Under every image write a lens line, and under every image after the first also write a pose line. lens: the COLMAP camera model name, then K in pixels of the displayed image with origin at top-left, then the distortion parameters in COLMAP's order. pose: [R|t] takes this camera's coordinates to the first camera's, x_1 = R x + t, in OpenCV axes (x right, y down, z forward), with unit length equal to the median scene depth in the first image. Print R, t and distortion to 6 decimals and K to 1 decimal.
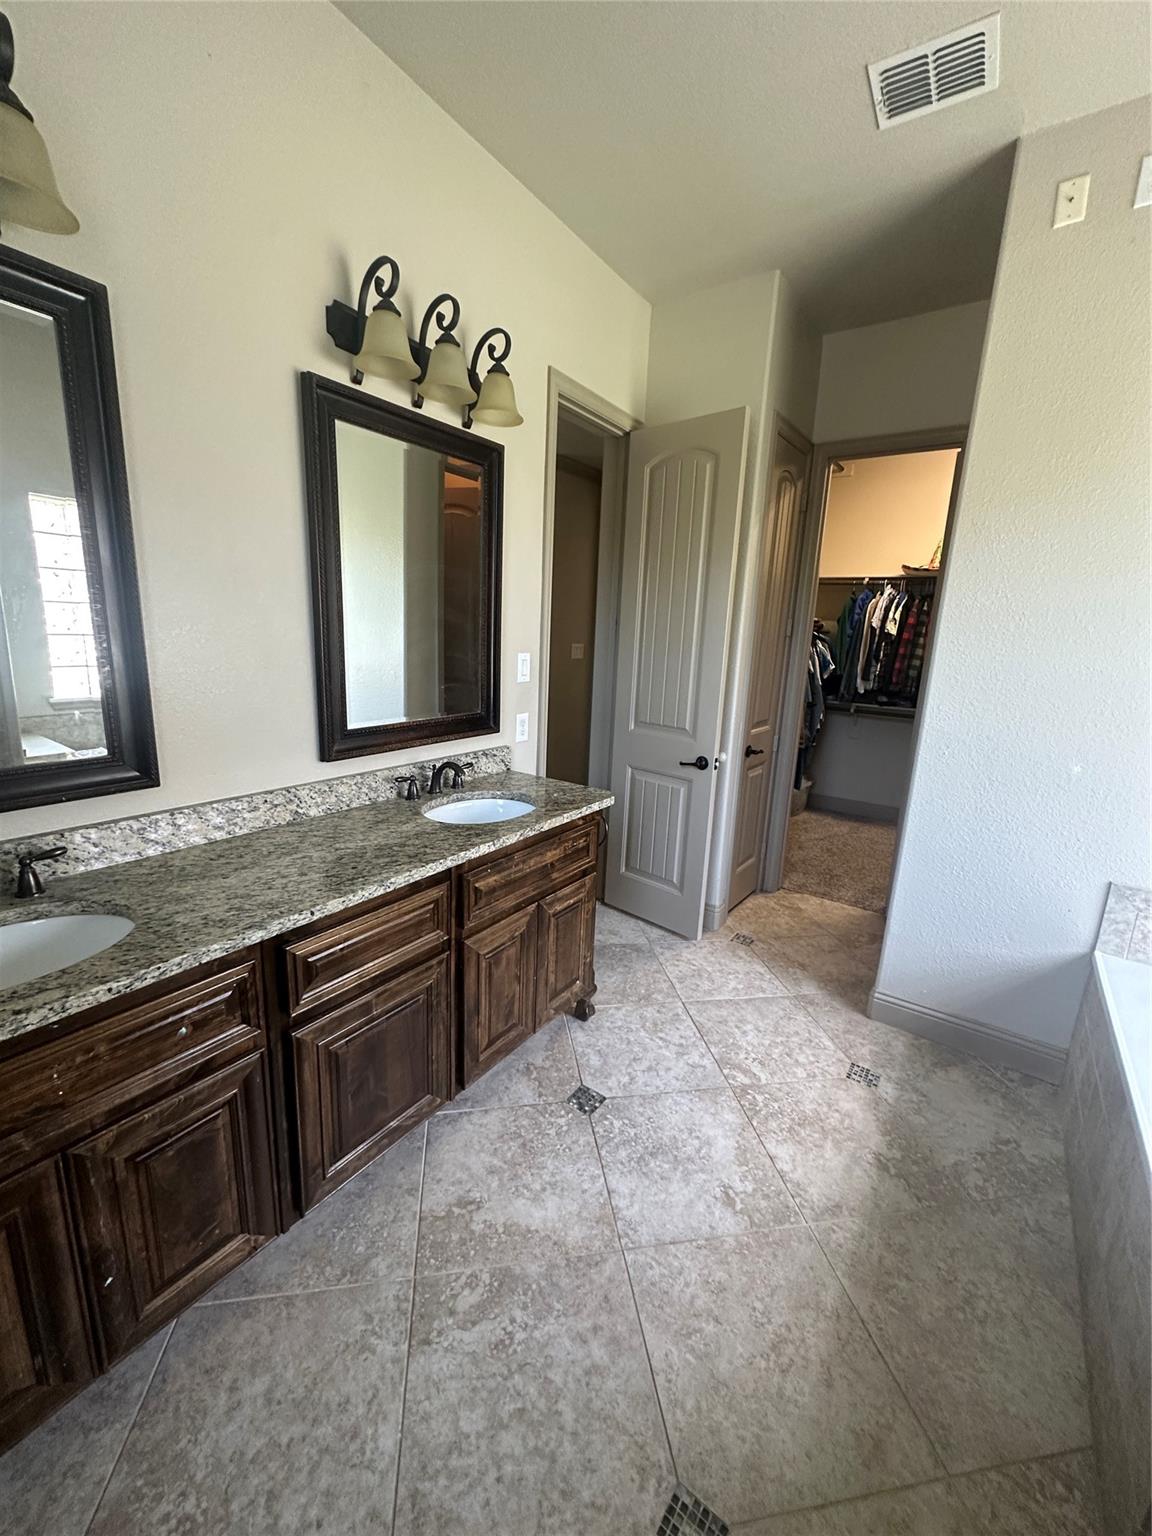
lens RADIAL K [[613.9, 0, 575.9], [0, 613.9, 765.8], [0, 0, 1]] dist [-0.002260, 0.000494]
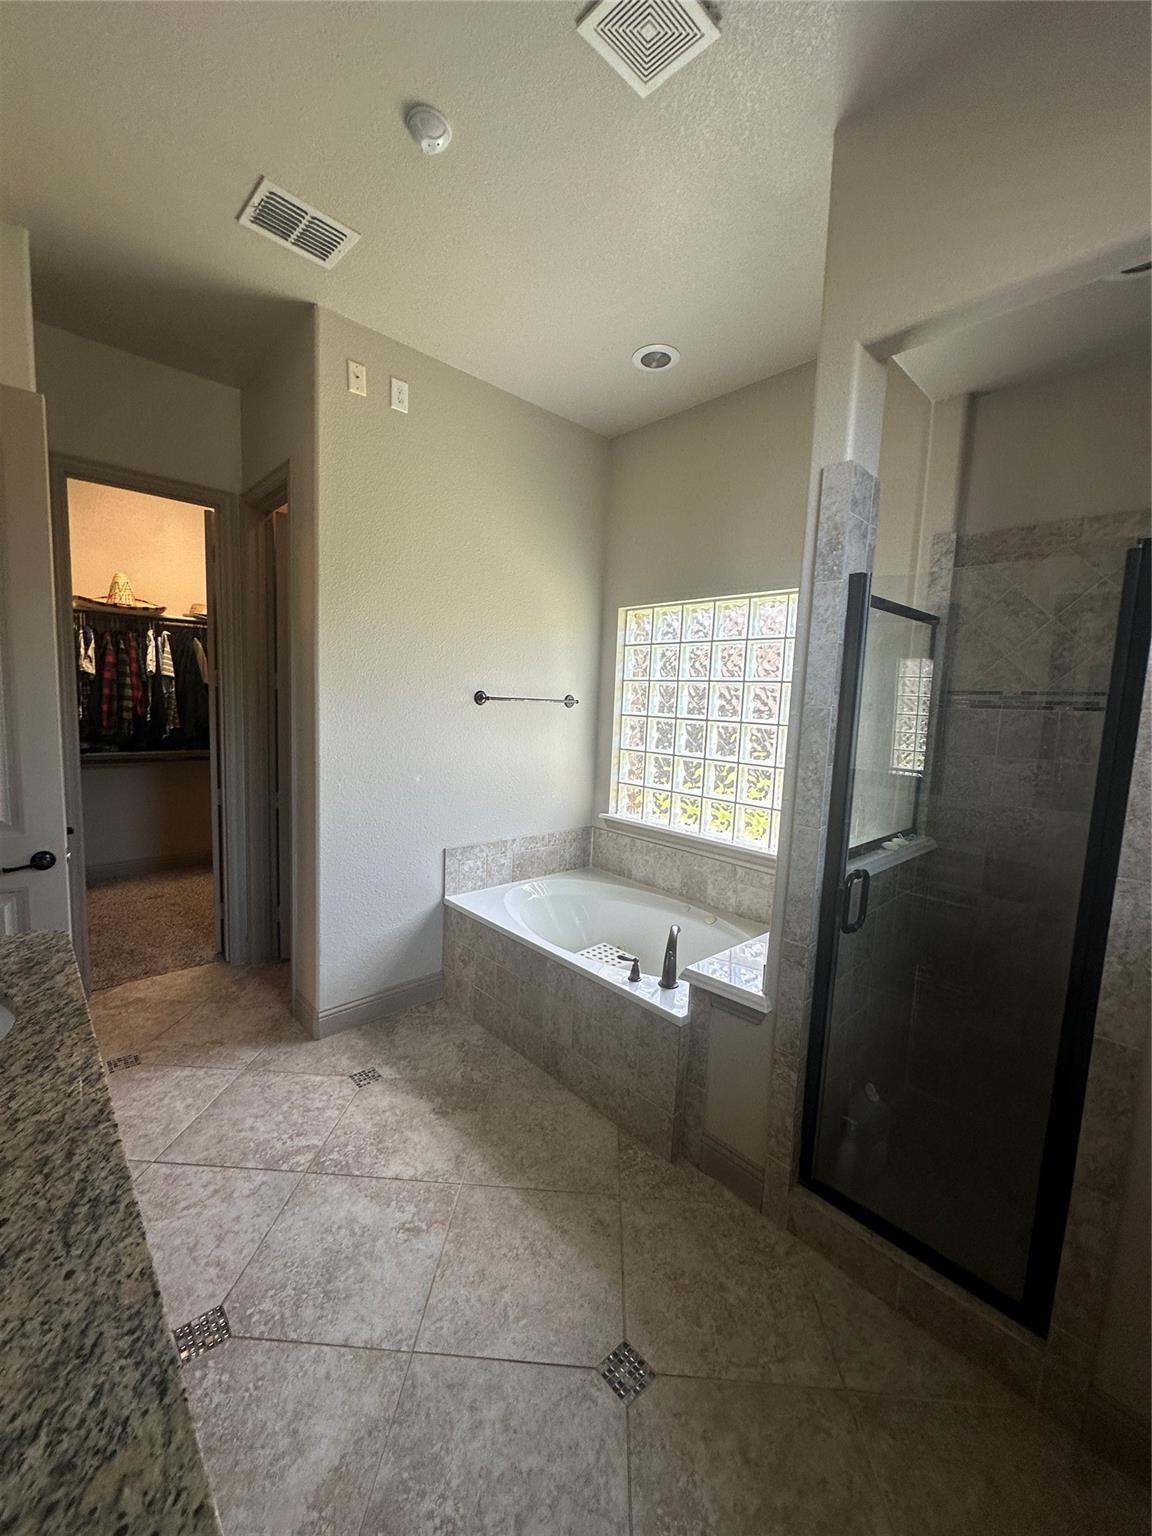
lens RADIAL K [[613.9, 0, 575.9], [0, 613.9, 765.8], [0, 0, 1]] dist [-0.002260, 0.000494]
pose [[0.212104, -0.139679, 0.967213, -0.512329], [0.179165, 0.978515, 0.102021, -0.111120], [-0.960683, 0.151651, 0.232572, 0.315391]]
